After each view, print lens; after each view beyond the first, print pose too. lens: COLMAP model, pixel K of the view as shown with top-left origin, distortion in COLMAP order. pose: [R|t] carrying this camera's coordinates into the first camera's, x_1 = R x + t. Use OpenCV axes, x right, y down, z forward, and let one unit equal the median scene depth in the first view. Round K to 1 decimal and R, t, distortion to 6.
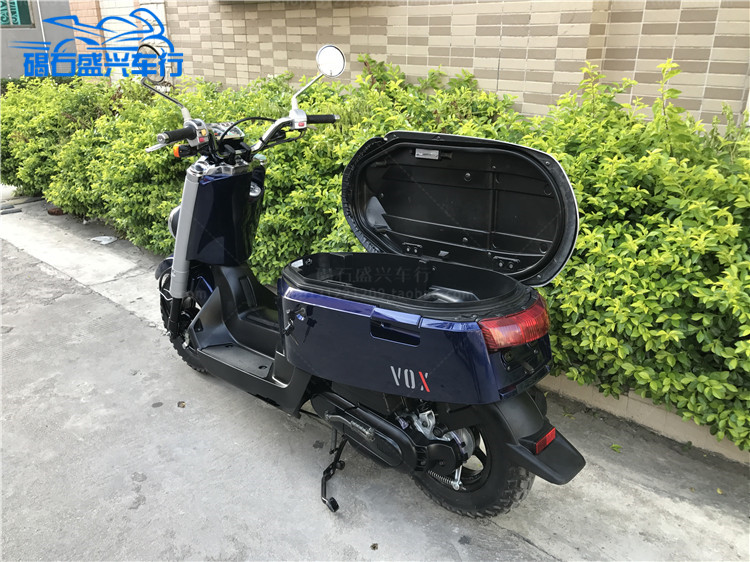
lens RADIAL K [[615.0, 0, 373.2], [0, 615.0, 277.4], [0, 0, 1]] dist [0.010536, -0.002617]
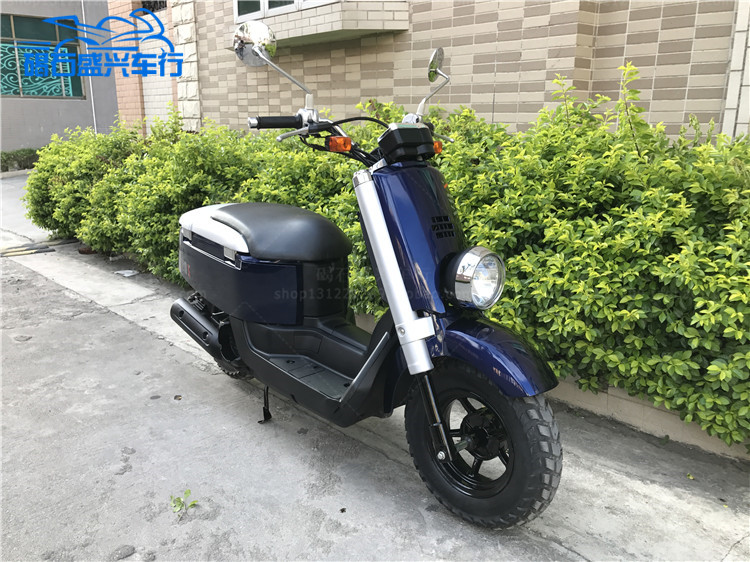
lens RADIAL K [[616.8, 0, 373.1], [0, 616.8, 278.1], [0, 0, 1]] dist [0.003846, 0.008015]
pose [[0.998626, 0.016237, -0.049818, 0.082979], [-0.021989, 0.992867, -0.117183, 0.146287], [0.047560, 0.118117, 0.991860, -0.056817]]
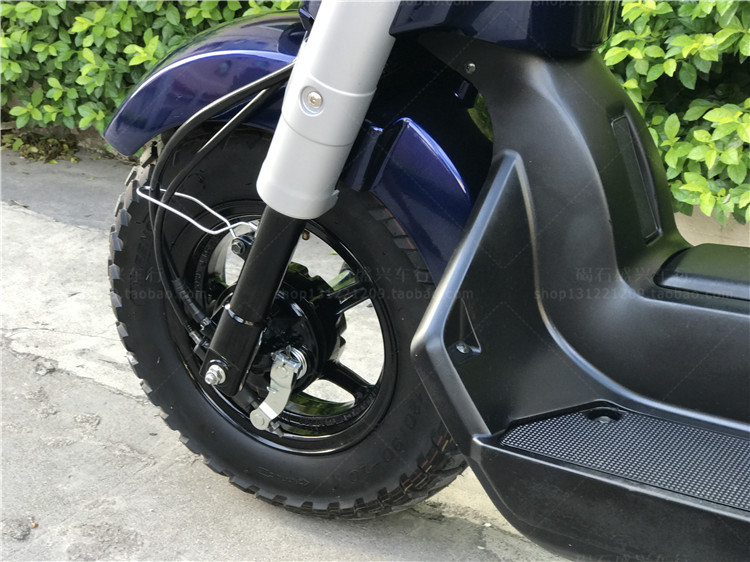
lens RADIAL K [[1219.0, 0, 374.6], [0, 1219.0, 297.7], [0, 0, 1]] dist [0.027963, 0.219379]
pose [[0.986209, -0.052169, 0.157065, -0.427762], [0.041815, 0.996773, 0.068520, 0.039637], [-0.160132, -0.061008, 0.985208, 0.646701]]
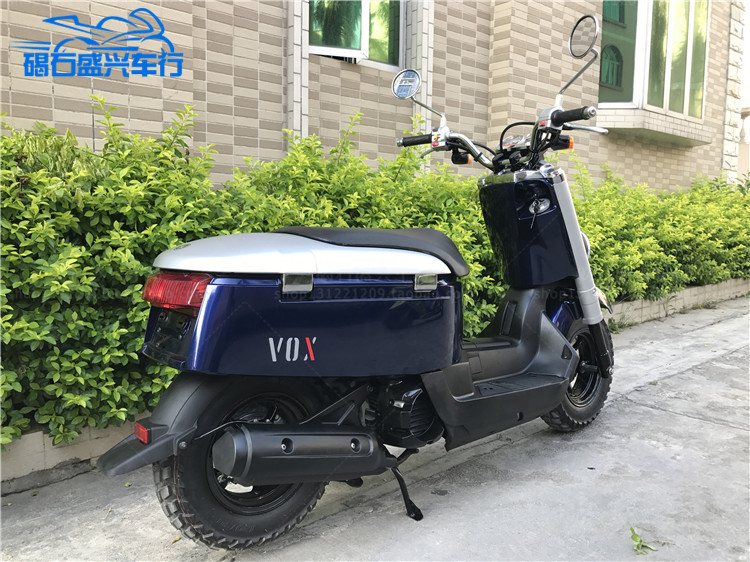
lens RADIAL K [[616.8, 0, 373.1], [0, 616.8, 278.1], [0, 0, 1]] dist [0.003846, 0.008015]
pose [[0.090896, -0.090558, 0.991734, -0.976382], [0.348095, 0.935928, 0.053558, -0.084169], [-0.933042, 0.340350, 0.116594, 0.958417]]
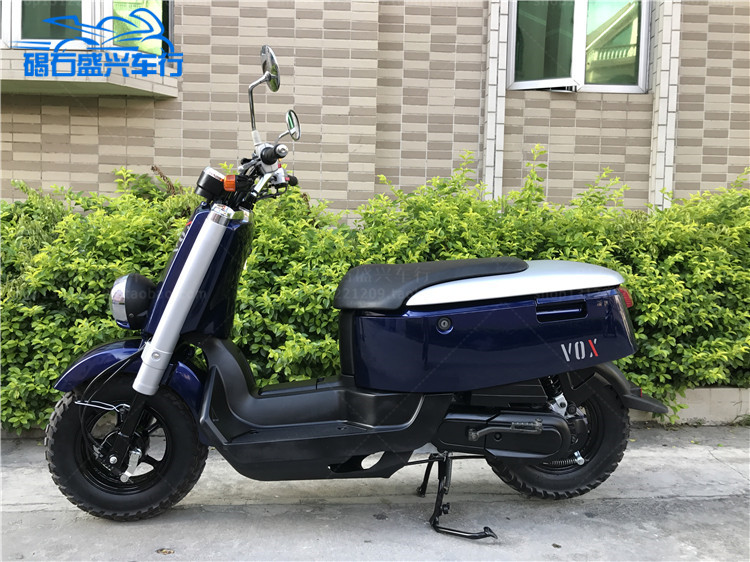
lens RADIAL K [[618.3, 0, 370.6], [0, 618.3, 279.8], [0, 0, 1]] dist [0.006999, 0.005108]
pose [[0.700129, -0.028874, 0.713432, -0.774046], [0.239292, 0.950888, -0.196346, 0.130790], [-0.672724, 0.308186, 0.672654, 0.338397]]
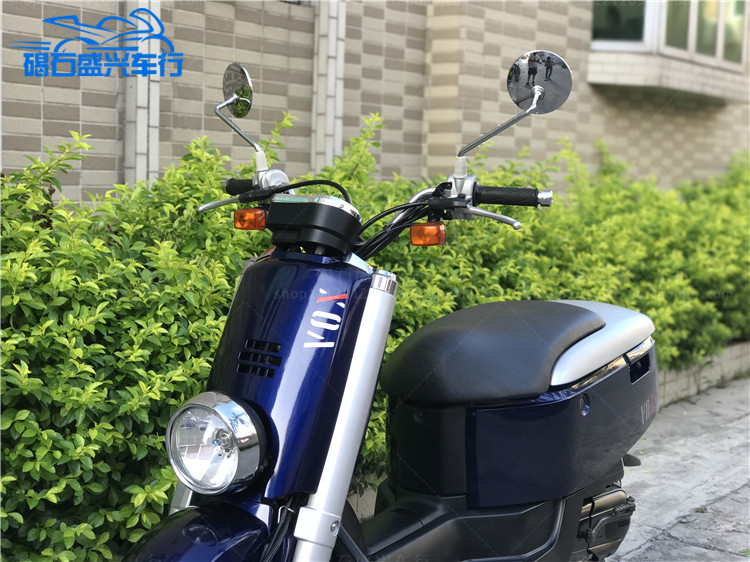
lens RADIAL K [[1219.0, 0, 374.6], [0, 1219.0, 297.7], [0, 0, 1]] dist [0.027963, 0.219379]
pose [[-0.124767, -0.100761, 0.987056, -1.350249], [0.330571, 0.933769, 0.137107, -0.310545], [-0.935498, 0.343399, -0.083195, 1.136404]]
